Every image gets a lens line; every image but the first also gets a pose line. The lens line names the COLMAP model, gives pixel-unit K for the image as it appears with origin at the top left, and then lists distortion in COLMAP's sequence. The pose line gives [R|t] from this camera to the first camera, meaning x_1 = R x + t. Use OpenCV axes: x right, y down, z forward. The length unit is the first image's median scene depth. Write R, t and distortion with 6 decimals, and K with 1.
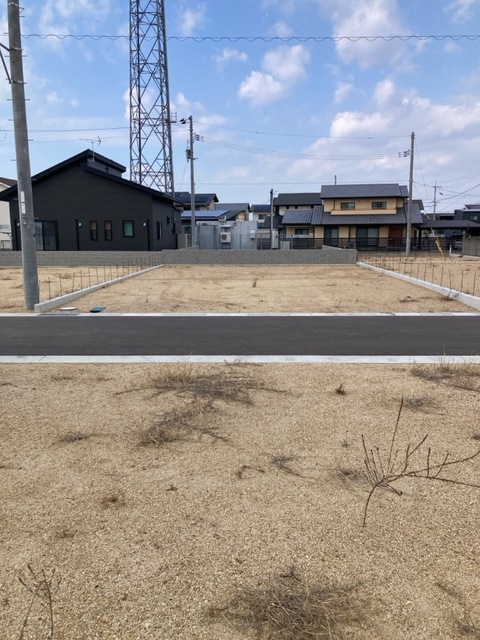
lens RADIAL K [[533.2, 0, 243.2], [0, 533.2, 318.4], [0, 0, 1]] dist [0.029275, -0.003944]
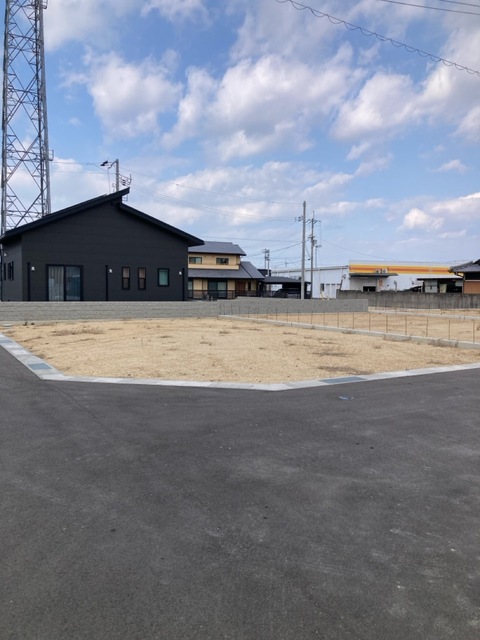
lens RADIAL K [[533.2, 0, 240.2], [0, 533.2, 322.7], [0, 0, 1]] dist [0.029275, -0.003944]
pose [[0.819418, -0.023252, 0.572725, -0.389352], [0.075112, 0.994917, -0.067072, -0.012315], [-0.568254, 0.097979, 0.816999, 0.118075]]
